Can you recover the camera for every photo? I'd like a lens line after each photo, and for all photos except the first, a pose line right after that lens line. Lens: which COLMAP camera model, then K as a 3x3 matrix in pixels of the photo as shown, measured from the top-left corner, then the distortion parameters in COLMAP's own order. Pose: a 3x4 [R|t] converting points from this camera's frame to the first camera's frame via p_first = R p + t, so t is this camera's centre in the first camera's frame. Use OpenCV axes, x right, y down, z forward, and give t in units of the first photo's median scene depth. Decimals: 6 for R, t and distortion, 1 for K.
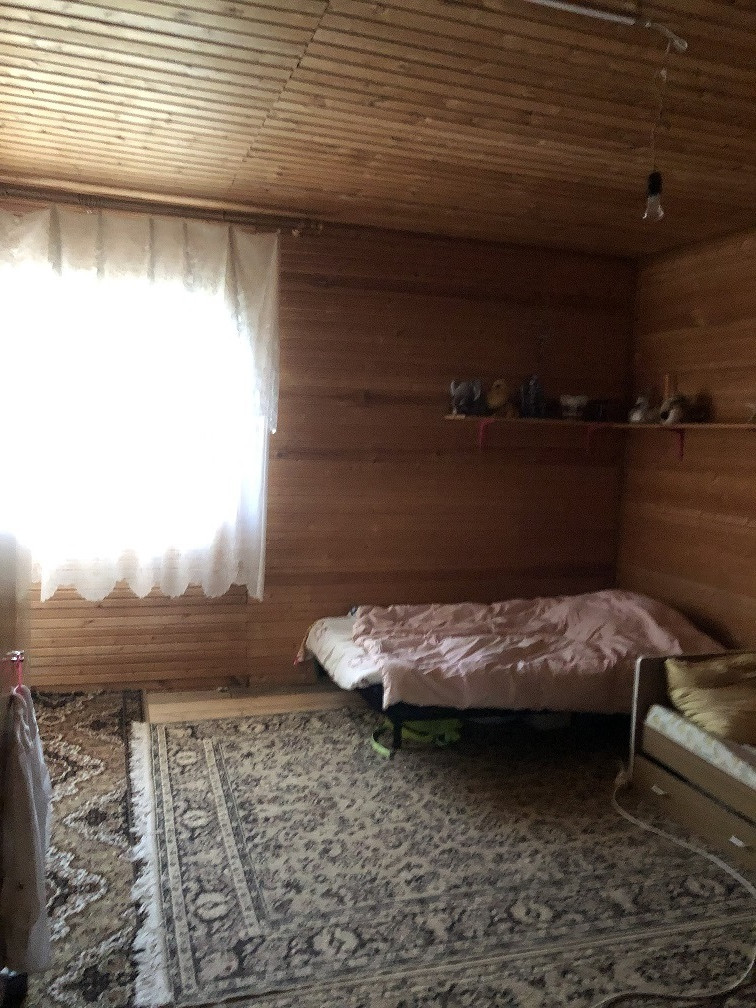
lens RADIAL K [[821.8, 0, 359.0], [0, 821.8, 537.1], [0, 0, 1]] dist [0.021266, -0.016399]
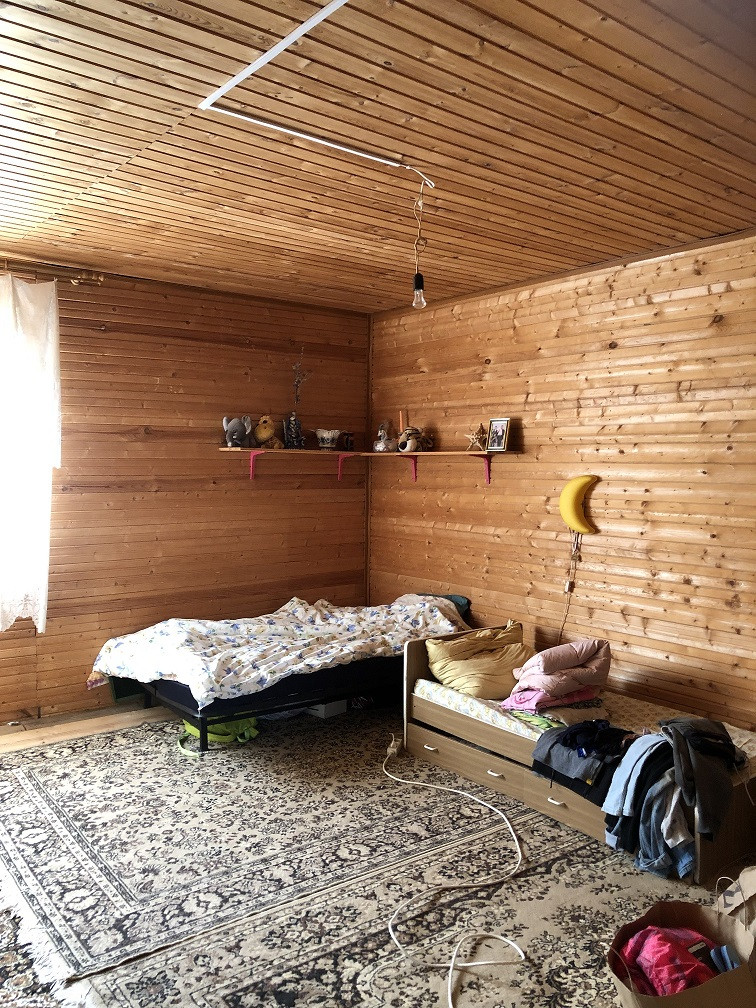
lens RADIAL K [[821.8, 0, 359.0], [0, 821.8, 537.1], [0, 0, 1]] dist [0.021266, -0.016399]
pose [[0.940227, -0.057774, 0.335613, -0.147054], [0.068285, 0.997474, -0.019592, 0.009651], [-0.333633, 0.041338, 0.941796, -0.158120]]
